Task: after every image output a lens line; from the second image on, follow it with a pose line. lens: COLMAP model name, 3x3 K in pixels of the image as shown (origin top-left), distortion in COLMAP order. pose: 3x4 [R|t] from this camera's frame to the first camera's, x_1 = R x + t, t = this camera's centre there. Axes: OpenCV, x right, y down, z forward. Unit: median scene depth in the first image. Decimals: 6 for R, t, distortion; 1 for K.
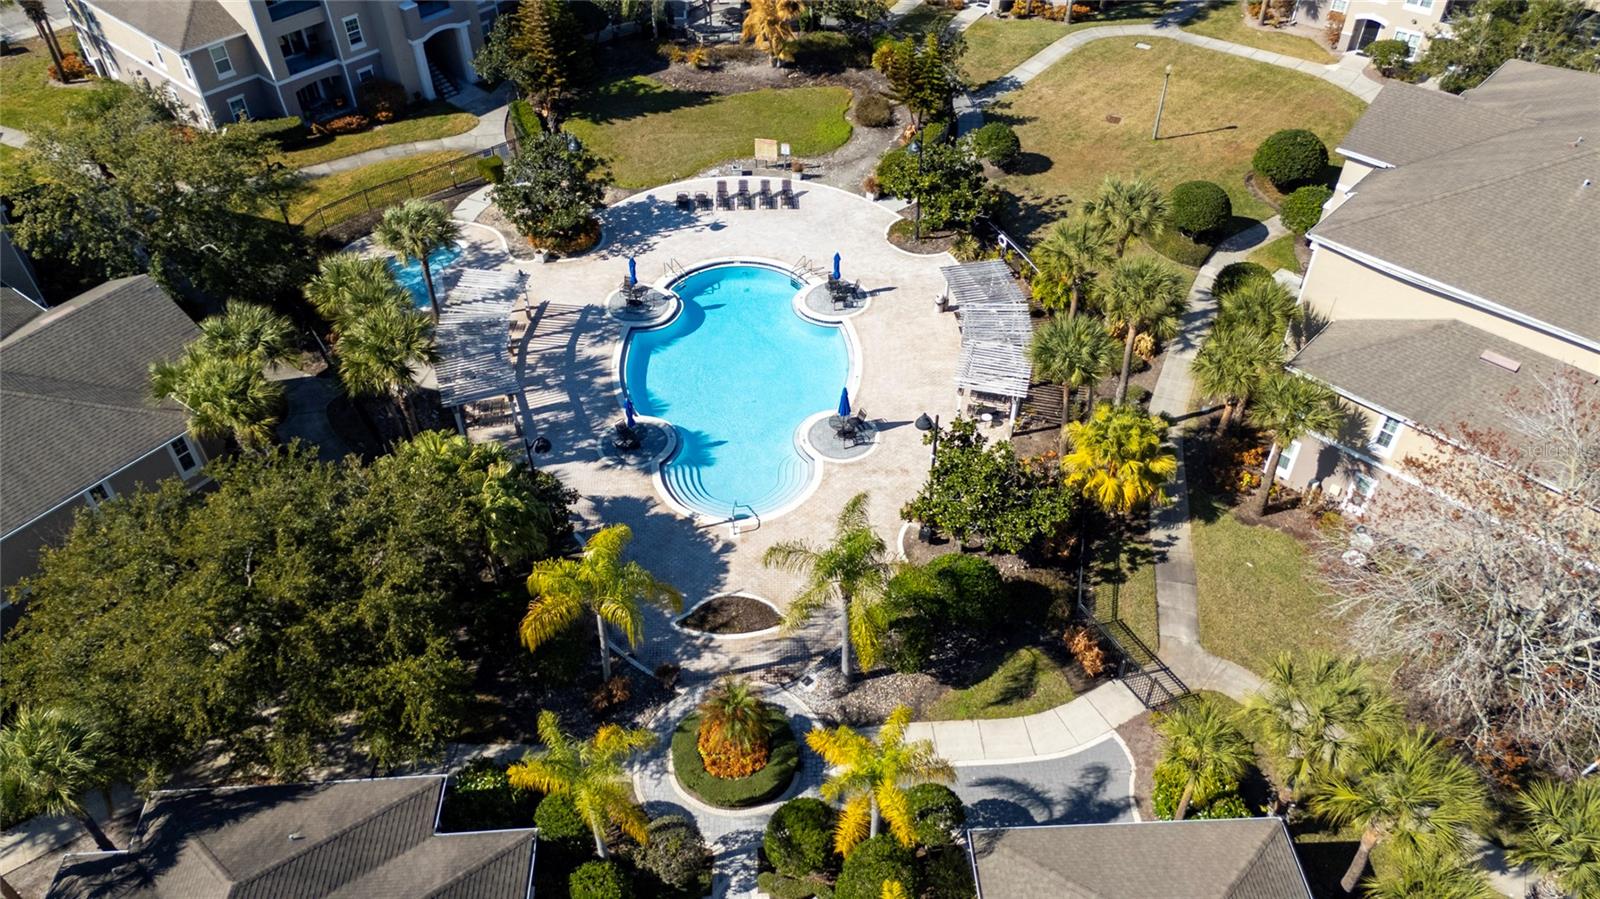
lens RADIAL K [[1209.4, 0, 801.6], [0, 1209.4, 446.6], [0, 0, 1]] dist [0.060353, -0.035229]
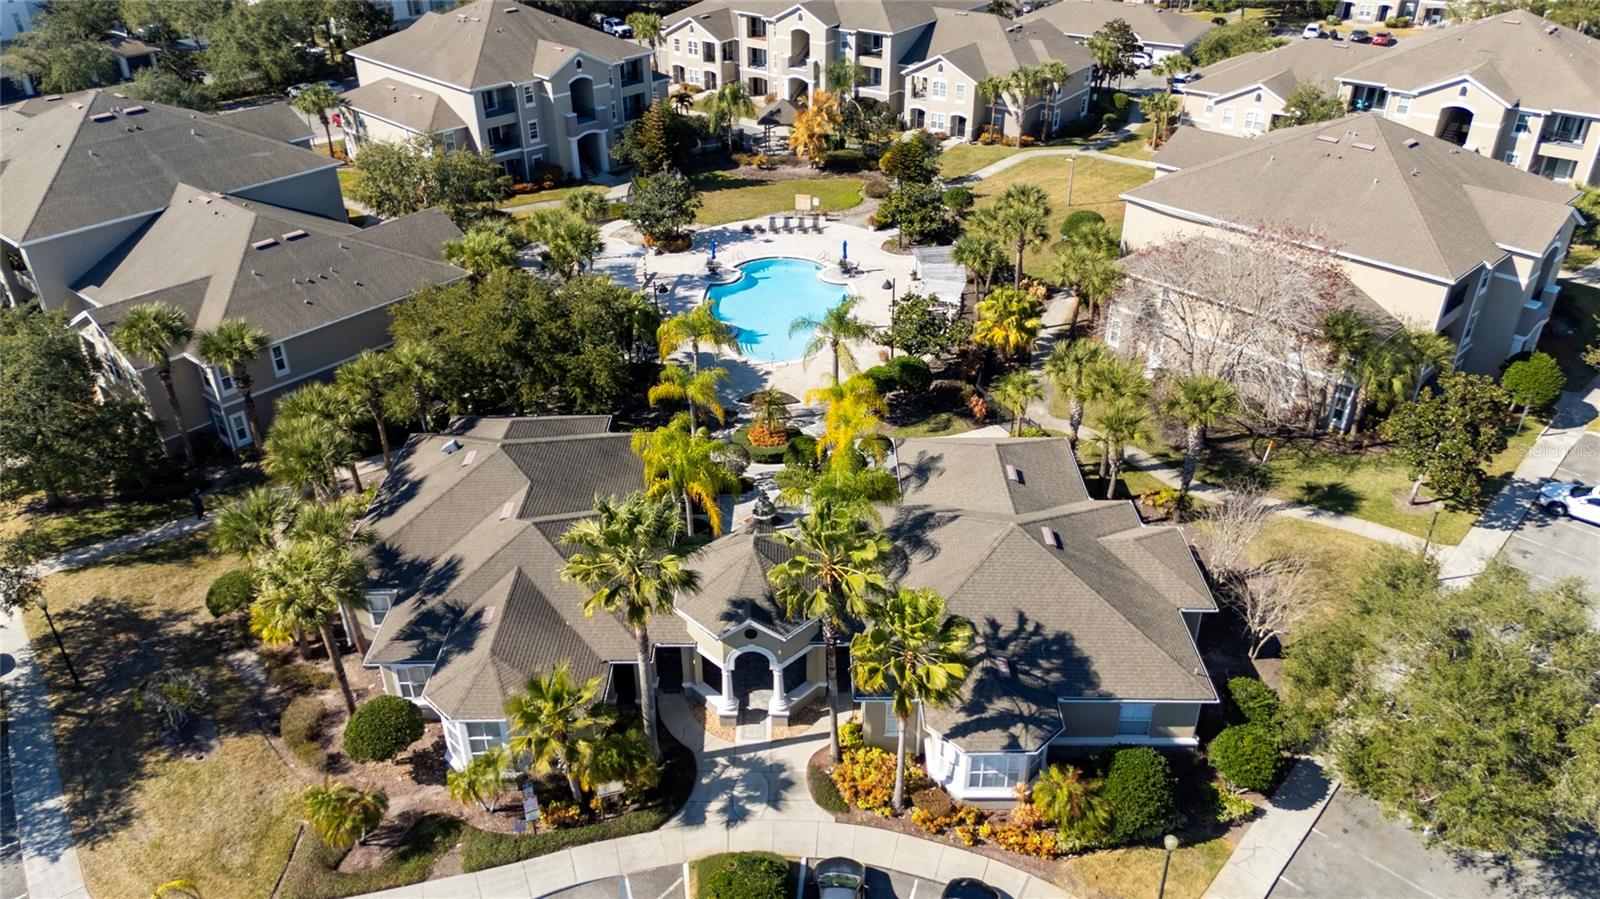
lens RADIAL K [[1209.4, 0, 801.5], [0, 1209.4, 453.3], [0, 0, 1]] dist [0.060353, -0.035229]
pose [[0.998899, 0.024531, -0.039979, 0.037173], [-0.032038, 0.979363, -0.199552, 0.365601], [0.034259, 0.200613, 0.979071, -0.408276]]
